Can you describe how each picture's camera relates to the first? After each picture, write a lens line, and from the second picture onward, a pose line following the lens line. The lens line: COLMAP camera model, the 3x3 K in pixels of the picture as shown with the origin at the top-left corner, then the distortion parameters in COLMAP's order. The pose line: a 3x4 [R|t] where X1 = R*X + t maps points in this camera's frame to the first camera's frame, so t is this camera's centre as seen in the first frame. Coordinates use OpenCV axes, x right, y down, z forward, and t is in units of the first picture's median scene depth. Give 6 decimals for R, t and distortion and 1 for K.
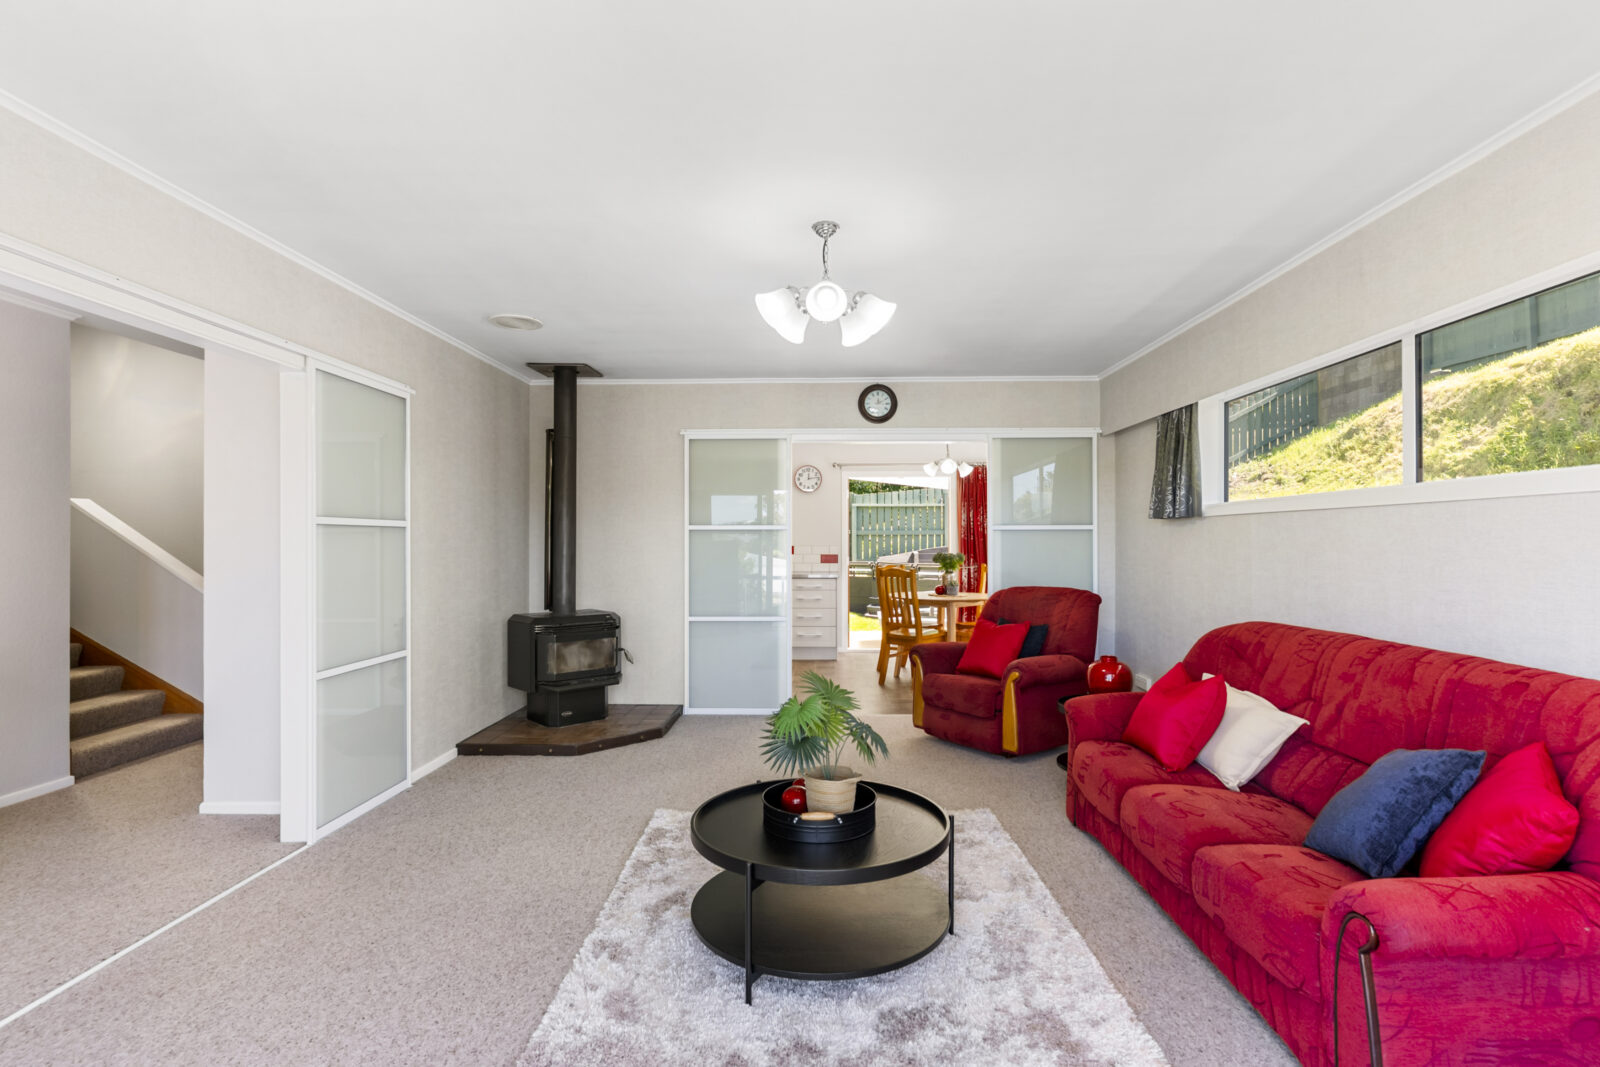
lens RADIAL K [[781.1, 0, 800.7], [0, 781.1, 535.6], [0, 0, 1]] dist [0.002148, 0.000164]
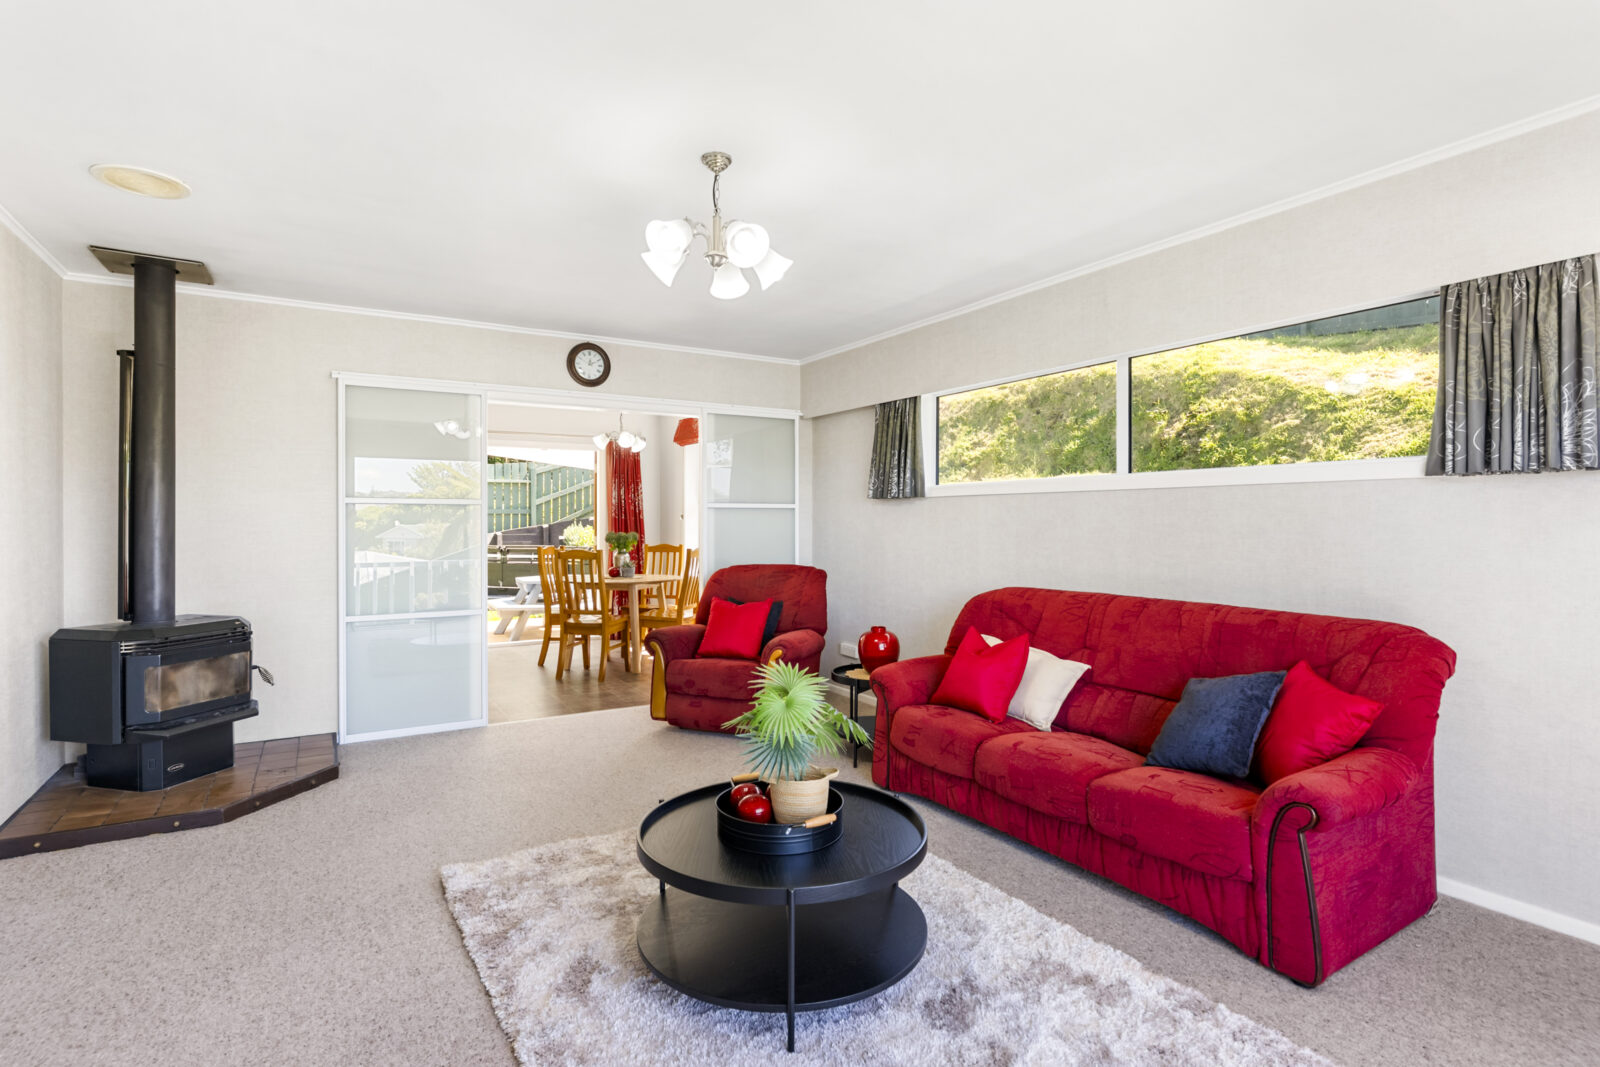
lens RADIAL K [[805.0, 0, 801.8], [0, 805.0, 525.2], [0, 0, 1]] dist [0.000272, 0.000104]
pose [[0.838692, -0.000676, 0.544605, -0.224026], [-0.005435, 0.999939, 0.009611, 0.004720], [-0.544578, -0.011021, 0.838638, 0.107225]]
